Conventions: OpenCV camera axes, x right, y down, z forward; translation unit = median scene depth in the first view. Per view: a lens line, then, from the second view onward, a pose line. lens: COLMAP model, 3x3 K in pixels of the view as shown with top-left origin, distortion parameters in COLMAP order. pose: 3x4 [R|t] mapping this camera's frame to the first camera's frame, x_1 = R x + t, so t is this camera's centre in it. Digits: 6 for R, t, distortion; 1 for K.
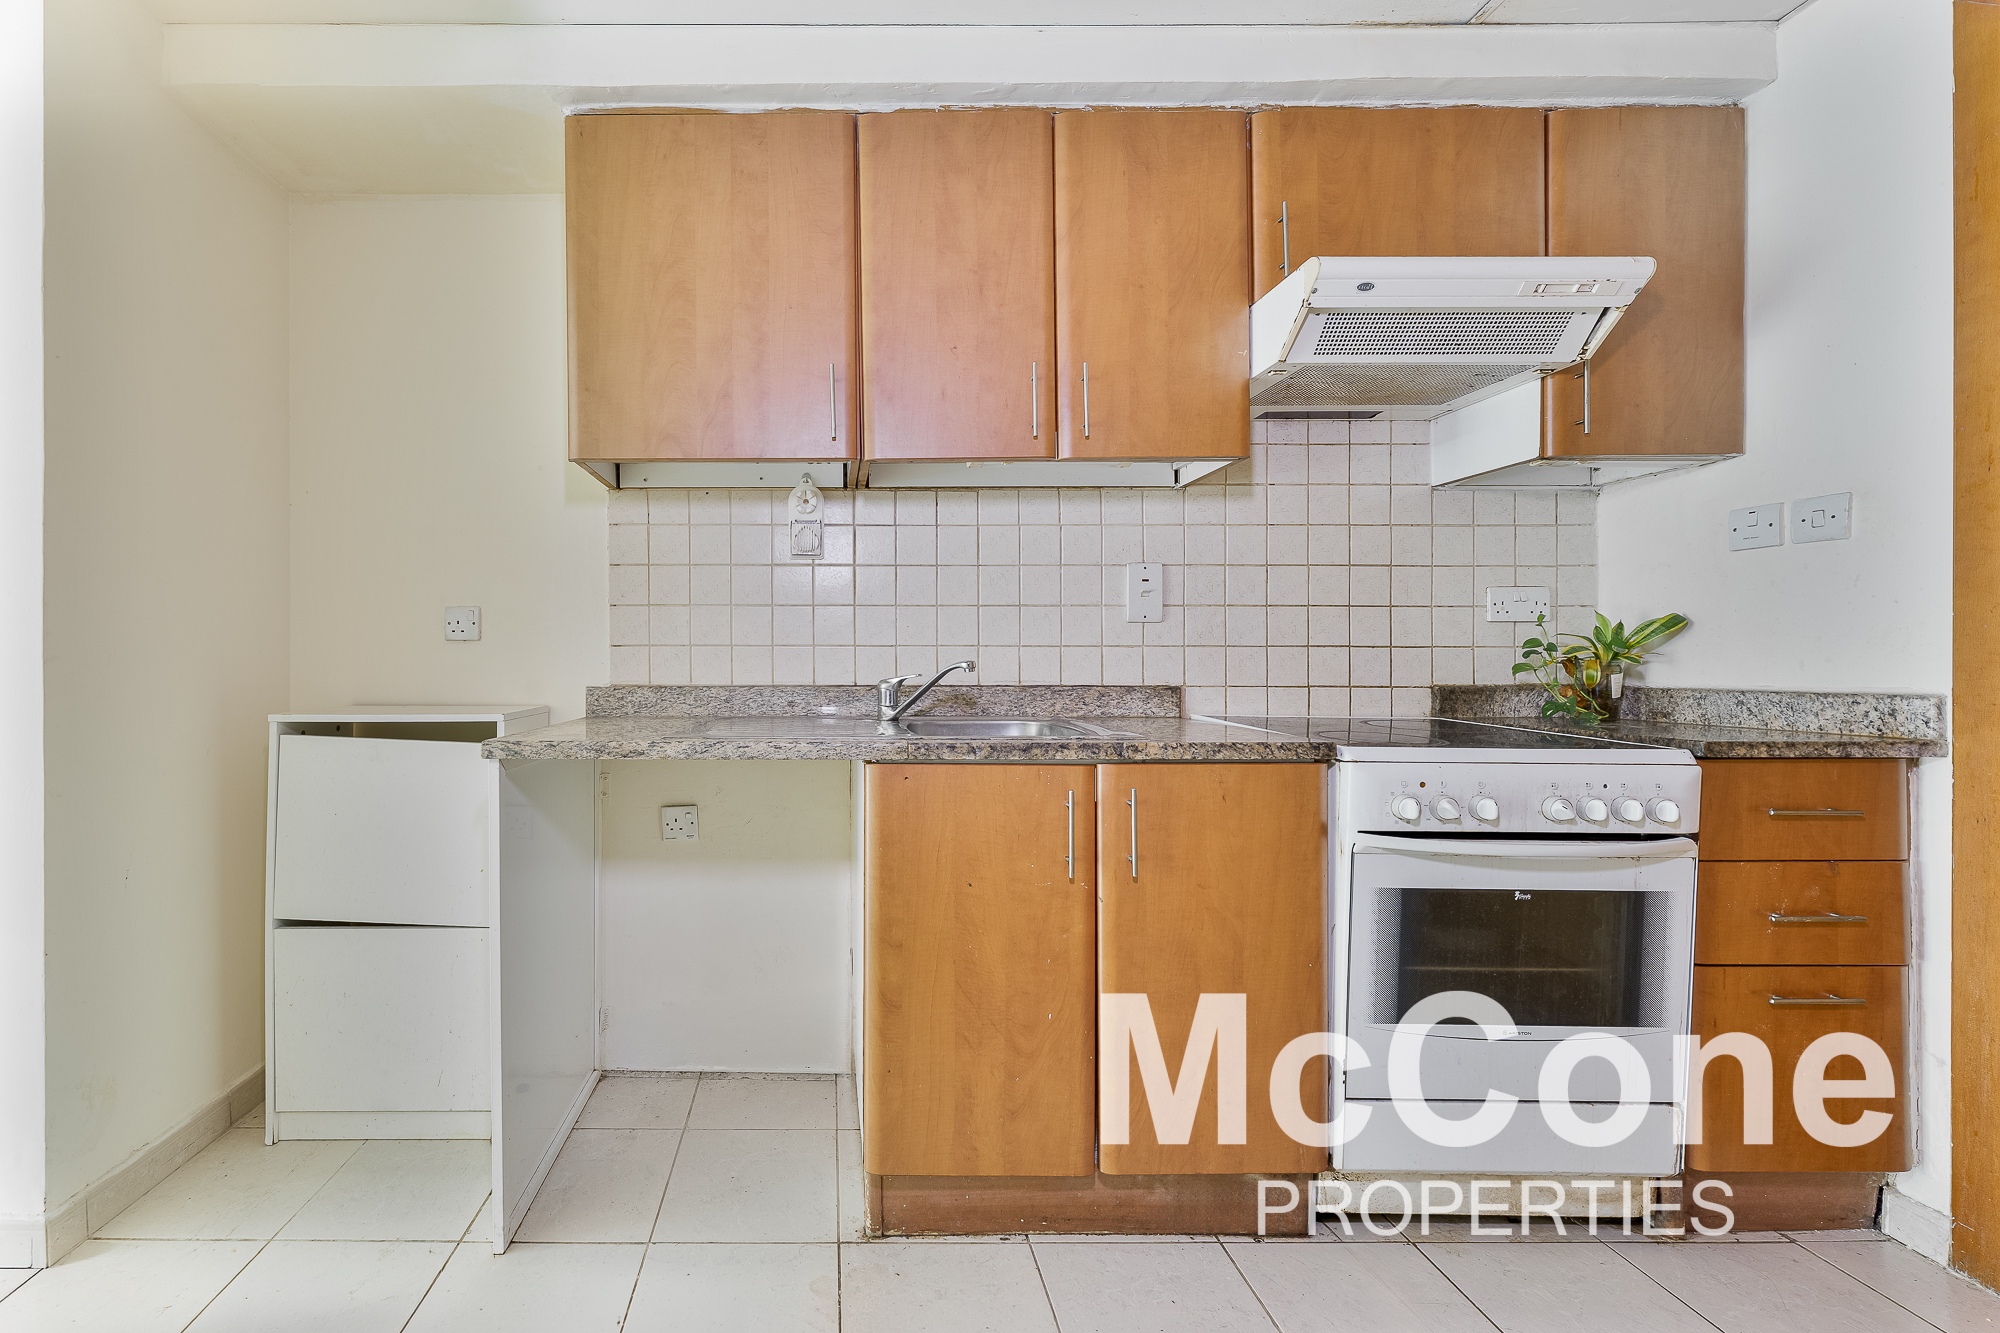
lens RADIAL K [[839.5, 0, 999.3], [0, 839.5, 686.9], [0, 0, 1]] dist [0.000283, 0.000025]
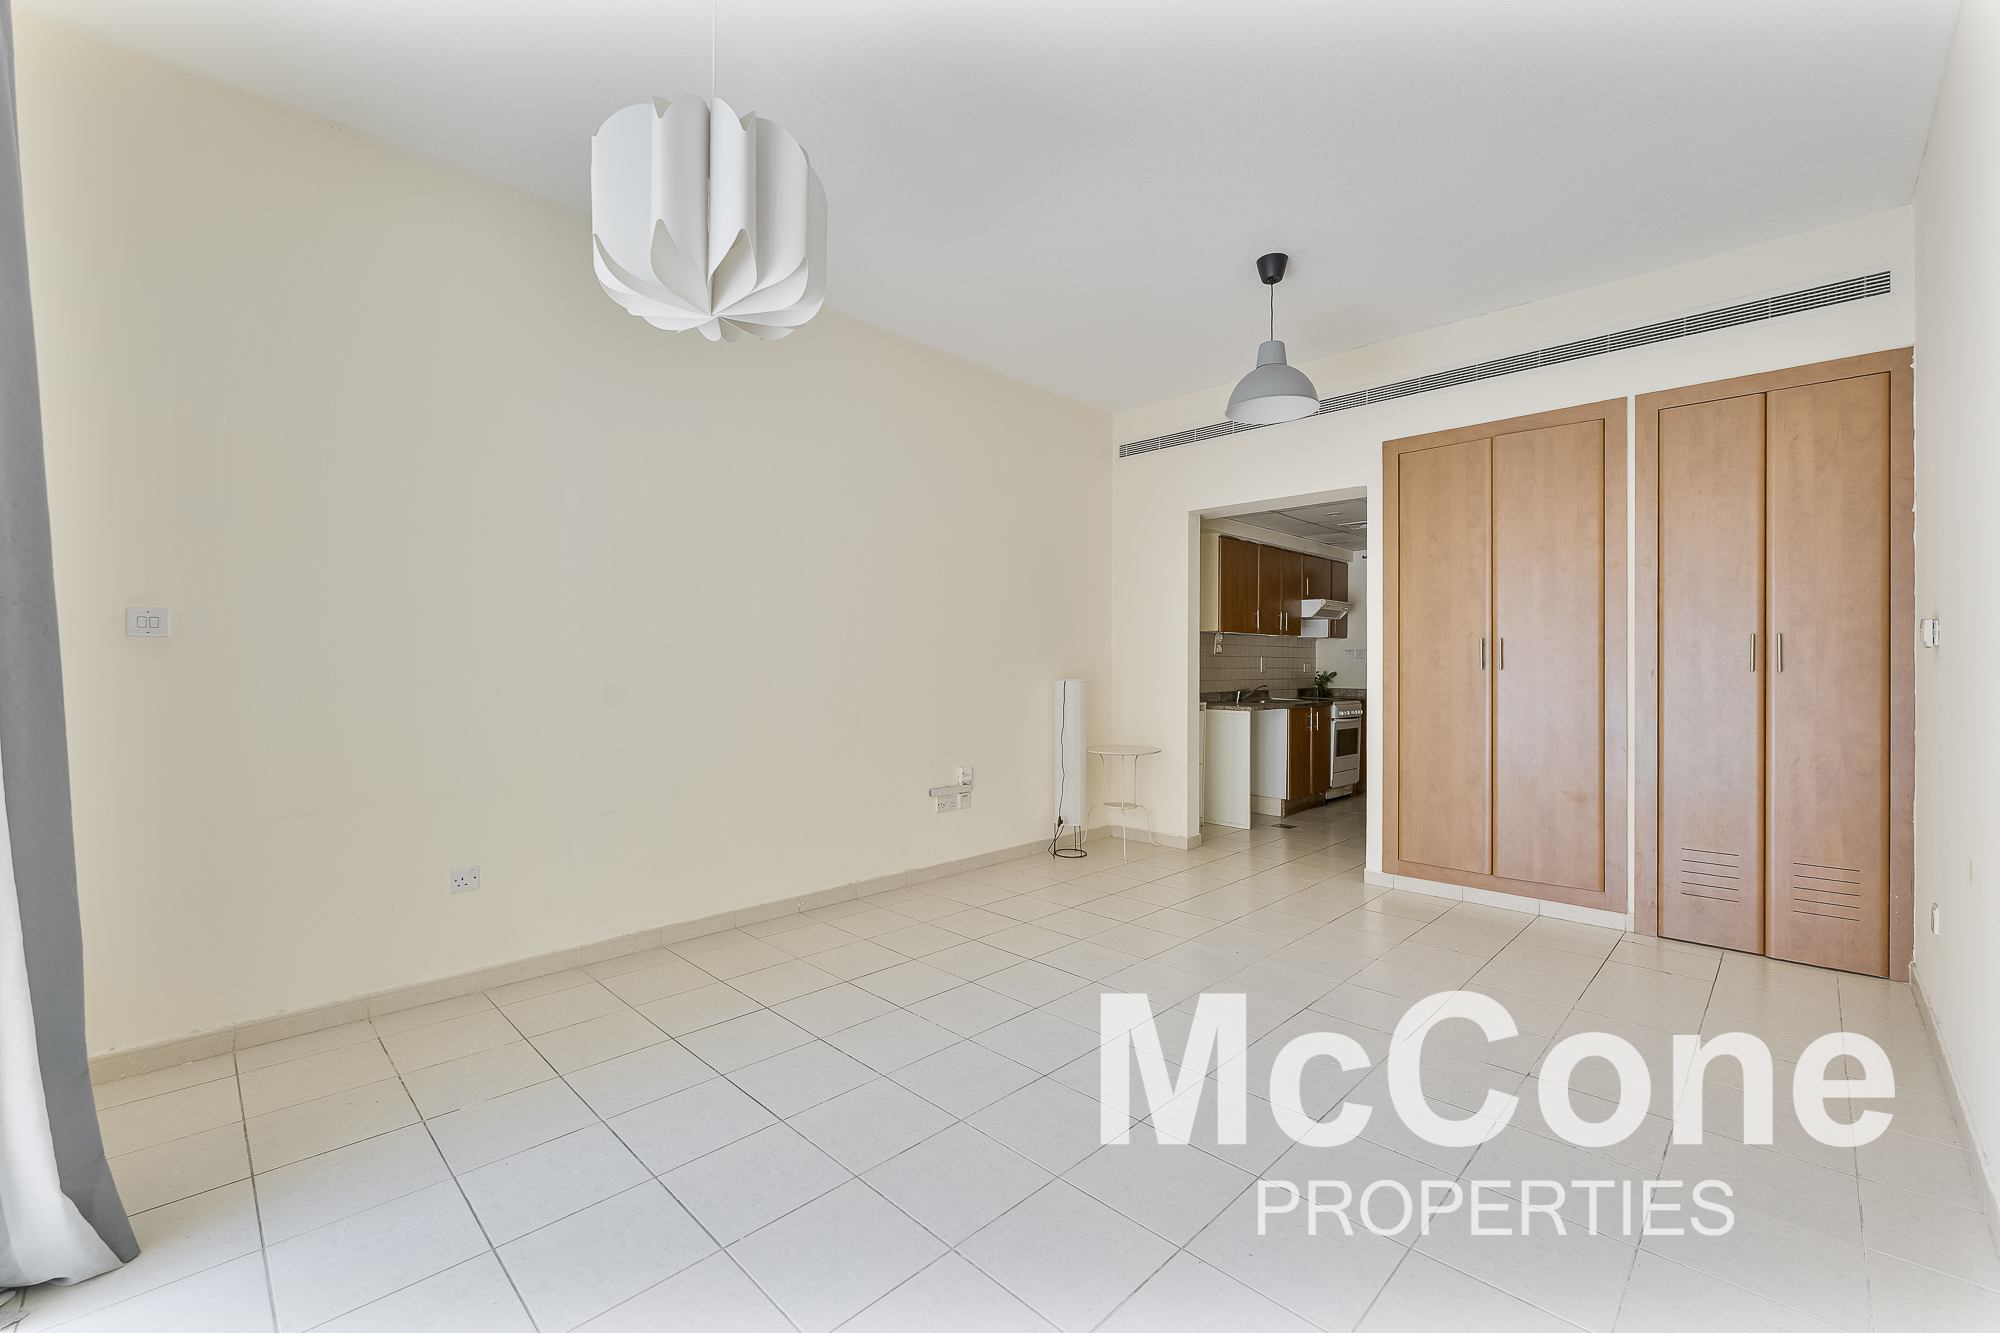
lens RADIAL K [[830.4, 0, 1000.0], [0, 830.4, 666.5], [0, 0, 1]] dist [0.000641, 0.000083]
pose [[0.707219, 0.003149, 0.706987, -3.535674], [0.004861, 0.999945, -0.009317, -0.081564], [-0.706978, 0.010026, 0.707165, -0.849641]]
